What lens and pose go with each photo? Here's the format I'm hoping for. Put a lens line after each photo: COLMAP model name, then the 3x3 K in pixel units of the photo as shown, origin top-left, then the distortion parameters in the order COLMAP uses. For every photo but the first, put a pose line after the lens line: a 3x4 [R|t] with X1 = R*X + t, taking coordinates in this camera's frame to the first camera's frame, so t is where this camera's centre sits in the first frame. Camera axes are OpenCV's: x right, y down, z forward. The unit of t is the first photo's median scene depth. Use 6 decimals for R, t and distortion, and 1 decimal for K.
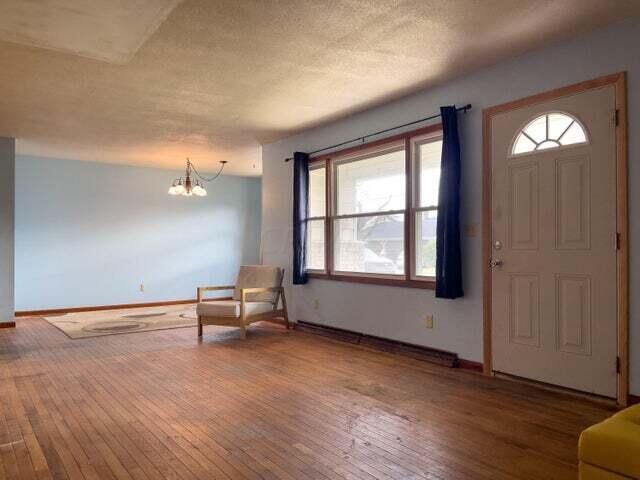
lens RADIAL K [[484.8, 0, 320.1], [0, 484.8, 239.4], [0, 0, 1]] dist [0.040482, -0.021926]
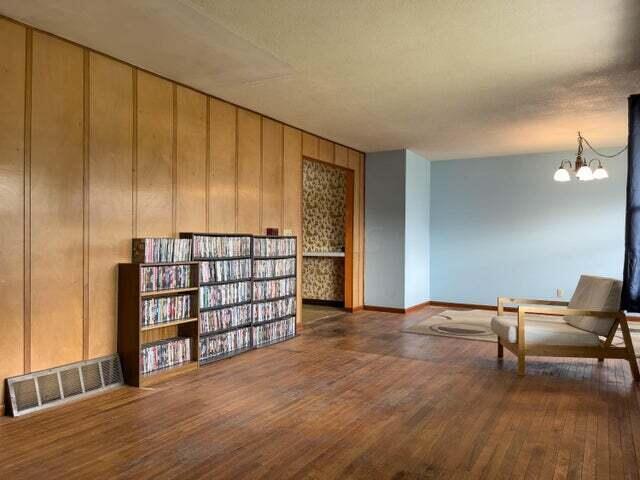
lens RADIAL K [[484.8, 0, 317.8], [0, 484.8, 241.6], [0, 0, 1]] dist [0.040482, -0.021926]
pose [[0.401073, 0.004460, -0.916035, 0.377926], [0.005557, 0.999958, 0.007302, -0.001392], [0.916029, -0.008019, 0.401032, 0.412717]]
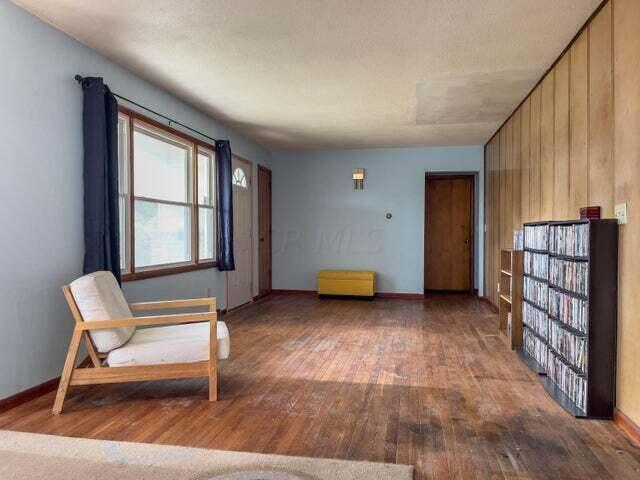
lens RADIAL K [[484.8, 0, 320.6], [0, 484.8, 240.7], [0, 0, 1]] dist [0.040482, -0.021926]
pose [[-0.684957, -0.007385, 0.728546, -0.730594], [-0.007603, 0.999967, 0.002989, 0.017132], [-0.728544, -0.003491, -0.684991, 1.311572]]
